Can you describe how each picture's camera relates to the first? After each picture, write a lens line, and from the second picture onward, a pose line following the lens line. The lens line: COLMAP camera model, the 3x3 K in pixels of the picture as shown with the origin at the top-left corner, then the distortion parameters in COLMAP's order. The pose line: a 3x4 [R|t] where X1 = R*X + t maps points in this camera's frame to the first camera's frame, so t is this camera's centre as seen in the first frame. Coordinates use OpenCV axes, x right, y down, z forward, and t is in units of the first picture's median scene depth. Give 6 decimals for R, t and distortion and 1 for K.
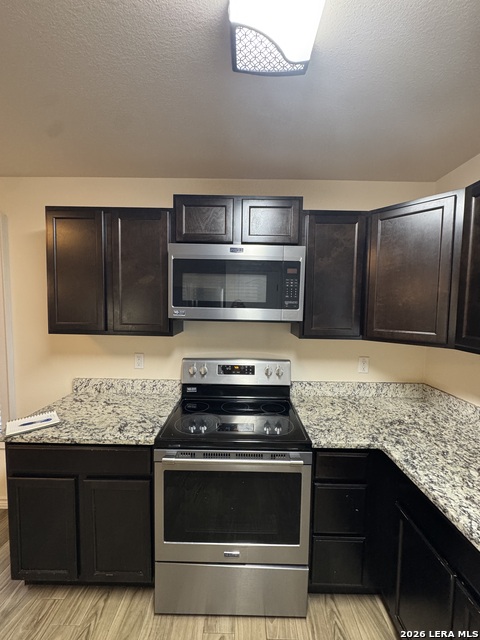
lens RADIAL K [[254.6, 0, 239.8], [0, 254.6, 320.1], [0, 0, 1]] dist [-0.003042, 0.001246]
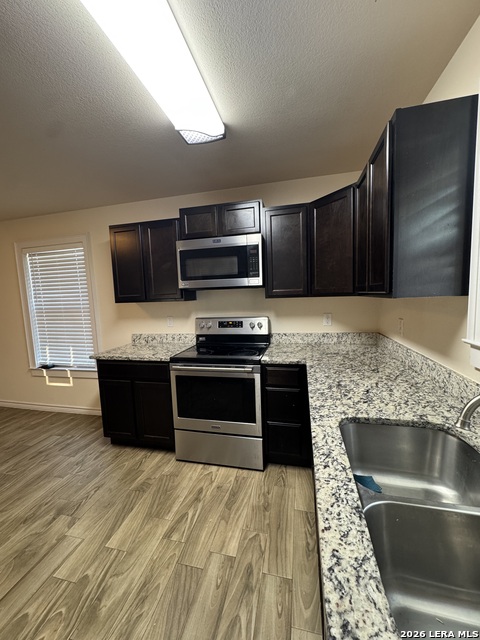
lens RADIAL K [[254.6, 0, 240.2], [0, 254.6, 320.3], [0, 0, 1]] dist [-0.003042, 0.001246]
pose [[0.973786, -0.029323, -0.225568, 0.424705], [0.038454, 0.998605, 0.036194, 0.141479], [0.224192, -0.043919, 0.973555, -0.449903]]
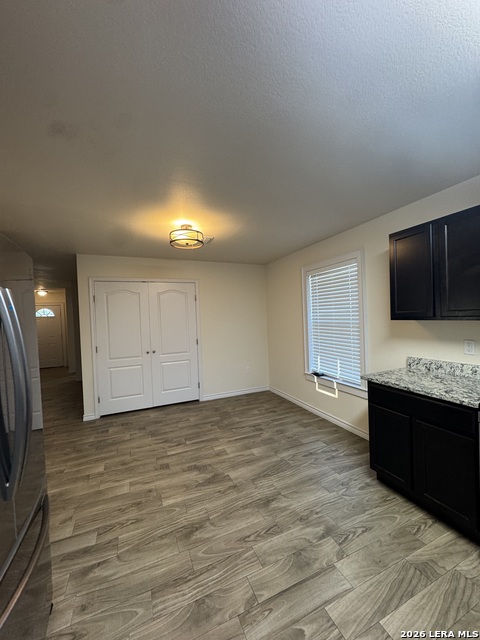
lens RADIAL K [[254.6, 0, 239.0], [0, 254.6, 319.5], [0, 0, 1]] dist [-0.003042, 0.001246]
pose [[0.404350, -0.016797, -0.914450, 0.239879], [-0.017463, 0.999507, -0.026082, 0.108301], [0.914438, 0.026515, 0.403857, -0.400739]]
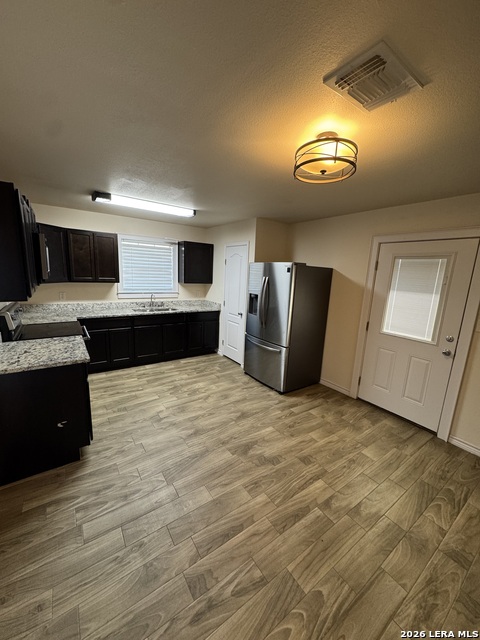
lens RADIAL K [[254.6, 0, 240.1], [0, 254.6, 321.8], [0, 0, 1]] dist [-0.003042, 0.001246]
pose [[-0.583334, -0.198340, 0.787644, -2.290433], [-0.002276, 0.970123, 0.242605, -0.137064], [-0.812229, 0.139727, -0.566357, 0.909521]]
